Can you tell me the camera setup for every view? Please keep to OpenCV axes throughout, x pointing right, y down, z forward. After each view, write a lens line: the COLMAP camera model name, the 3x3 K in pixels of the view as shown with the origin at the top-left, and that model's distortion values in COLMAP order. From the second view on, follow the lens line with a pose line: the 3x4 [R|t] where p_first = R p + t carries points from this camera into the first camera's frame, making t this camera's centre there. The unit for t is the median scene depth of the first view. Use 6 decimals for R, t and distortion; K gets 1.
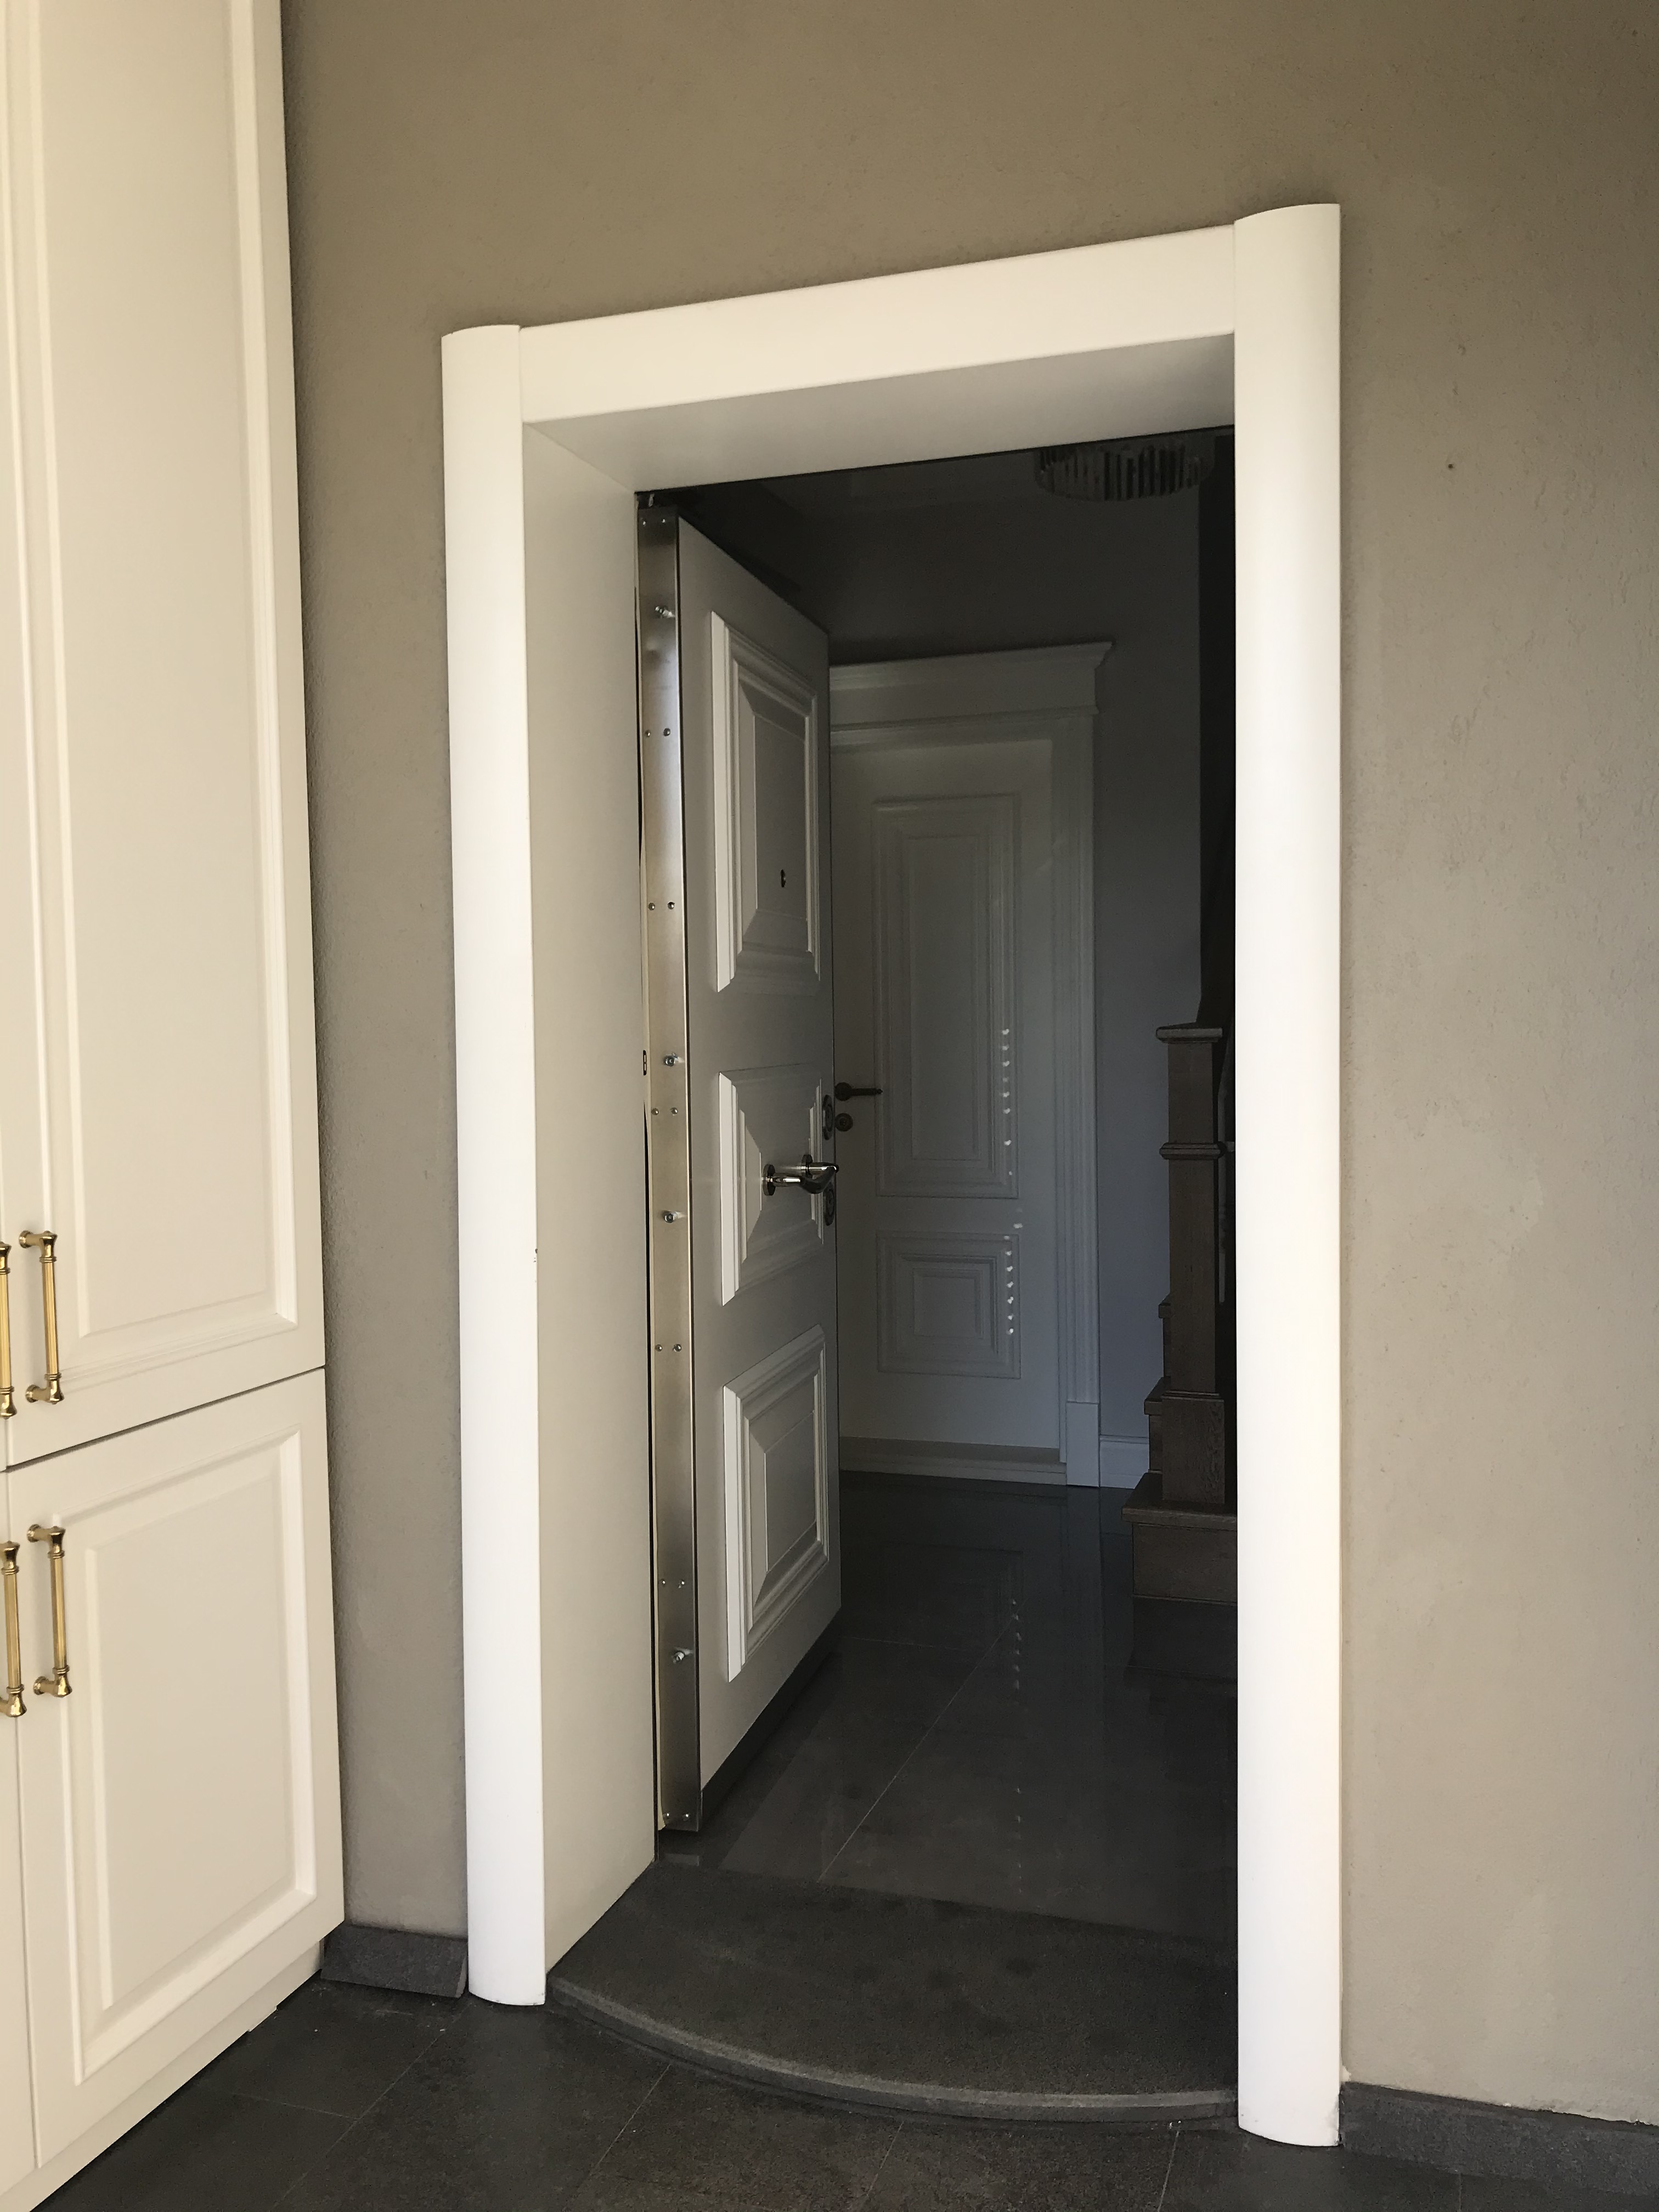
lens RADIAL K [[1867.8, 0, 829.5], [0, 1867.8, 1106.0], [0, 0, 1]] dist [0.007249, -0.054516]
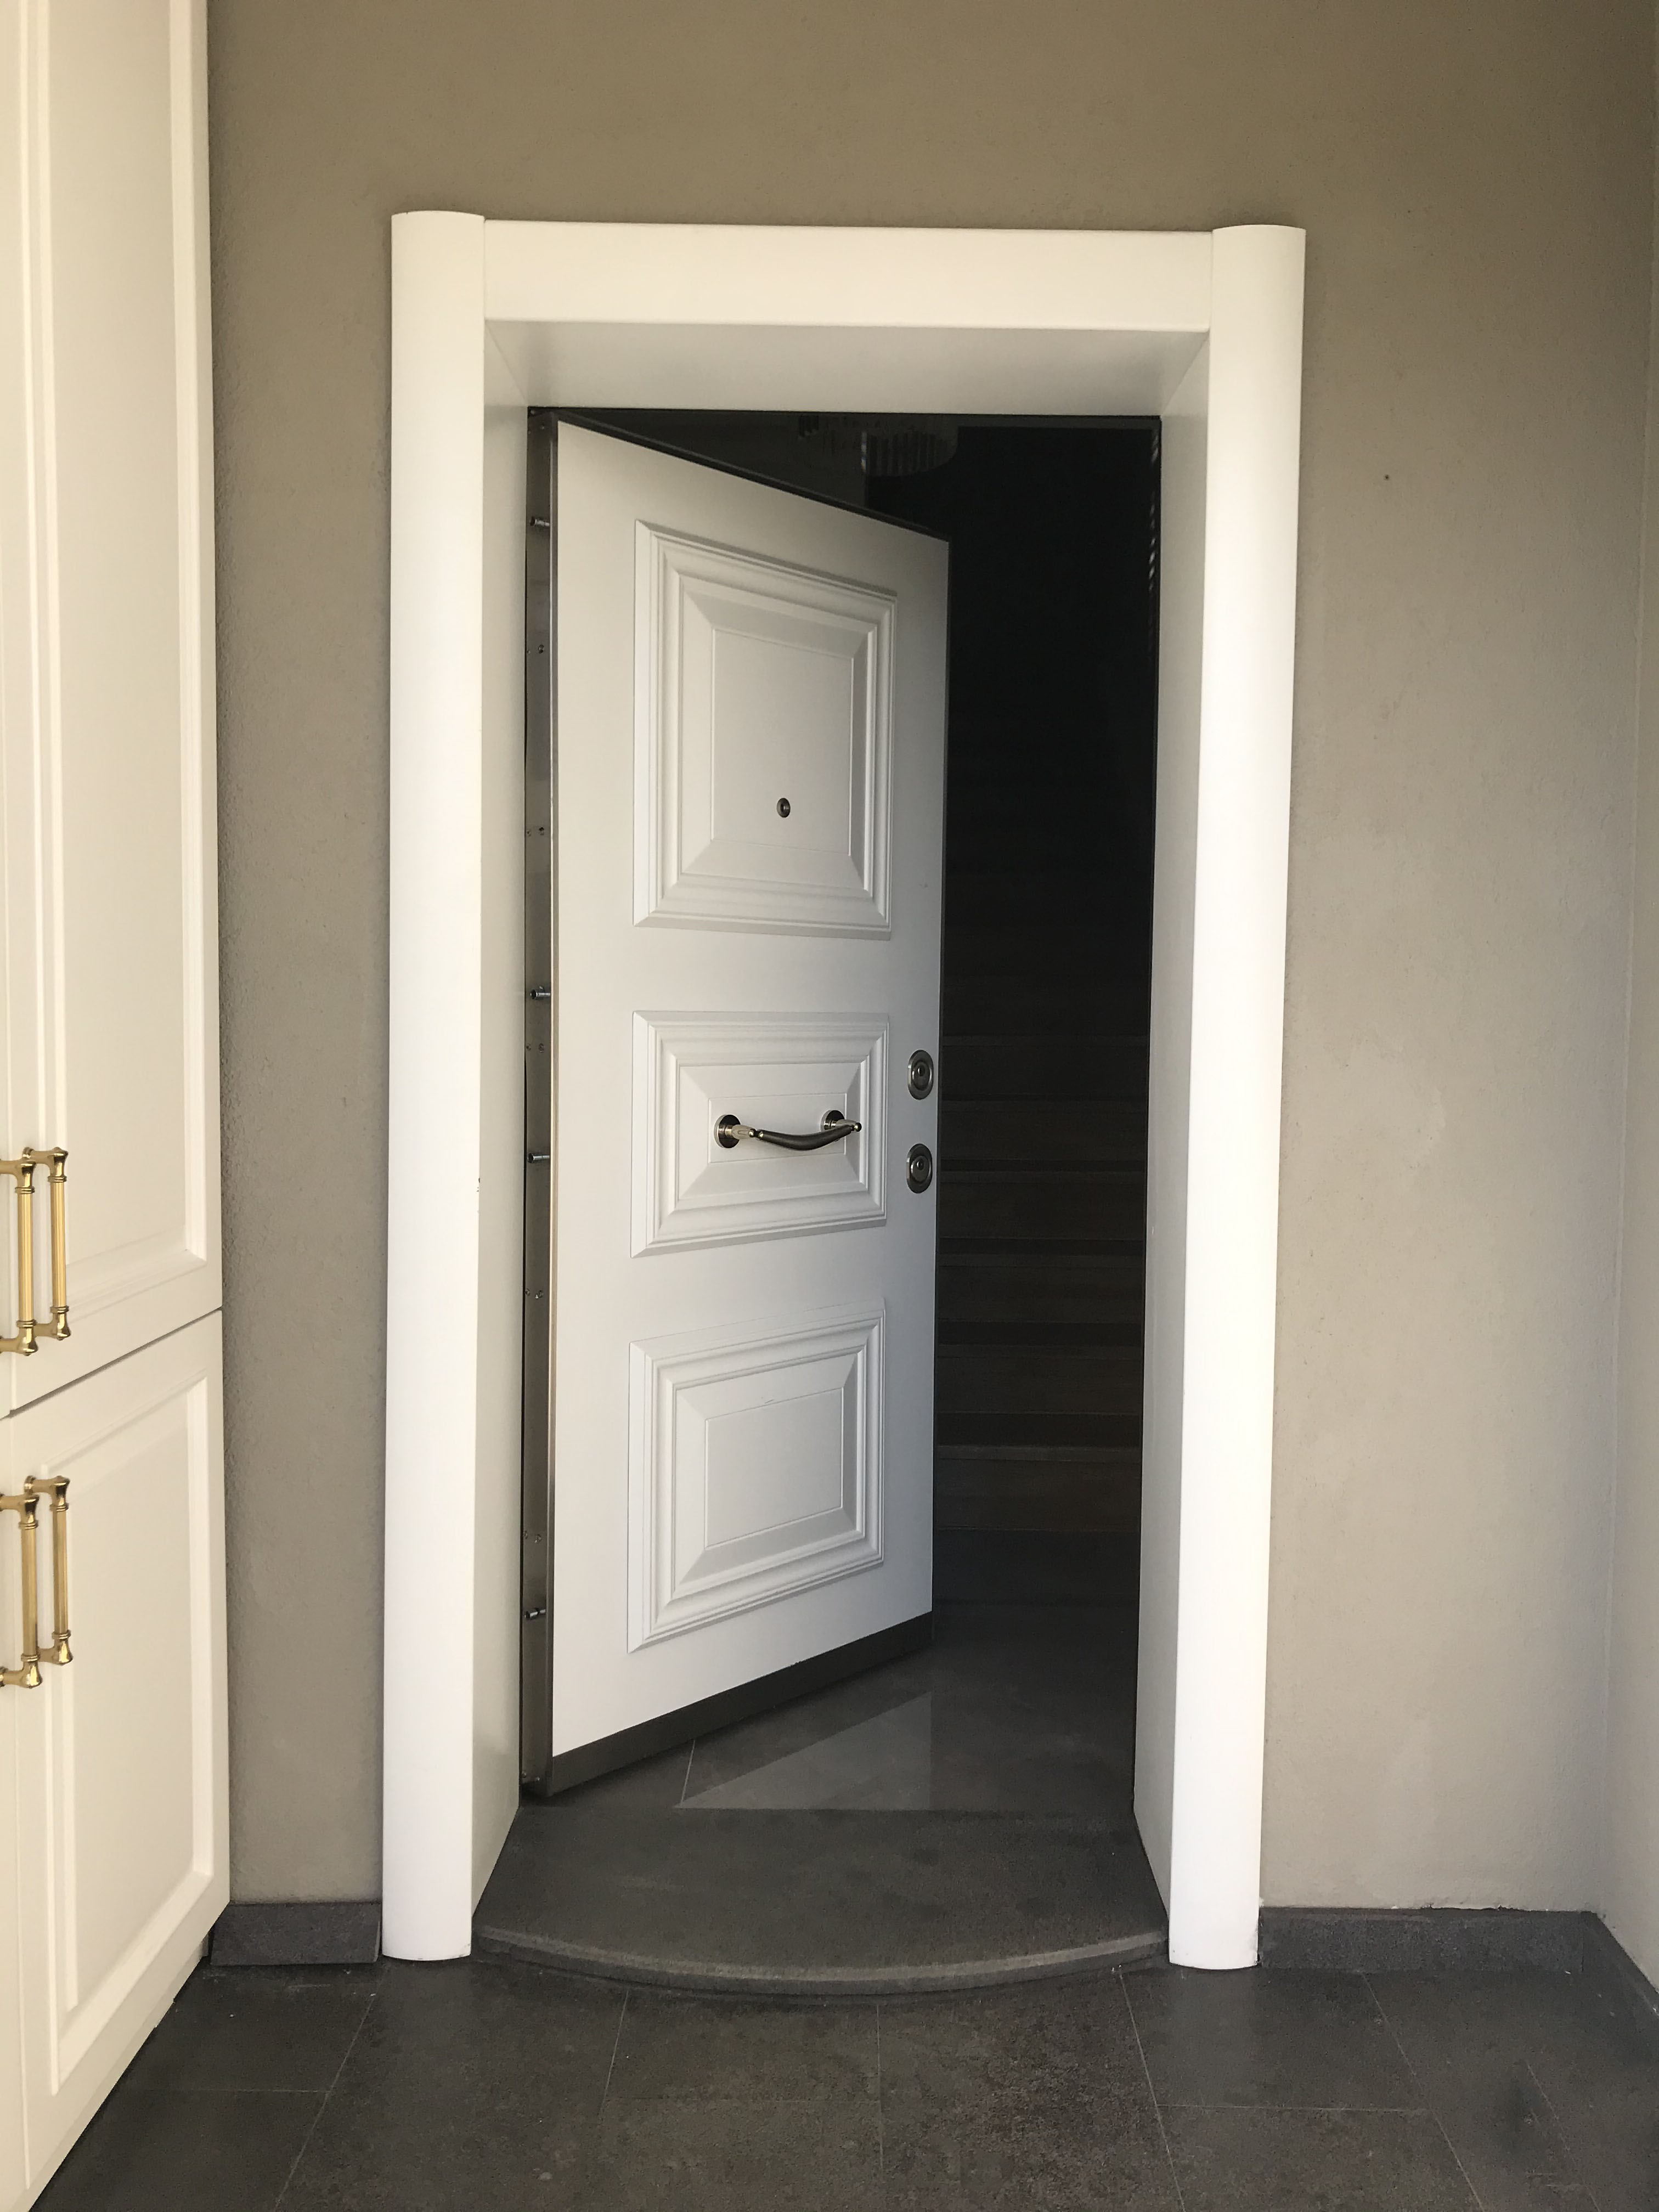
lens RADIAL K [[1810.4, 0, 1032.3], [0, 1810.4, 1100.1], [0, 0, 1]] dist [0.037049, -0.082069]
pose [[0.943009, 0.003878, 0.332744, -0.217870], [-0.008535, 0.999885, 0.012536, 0.023830], [-0.332657, -0.014662, 0.942934, 0.016854]]
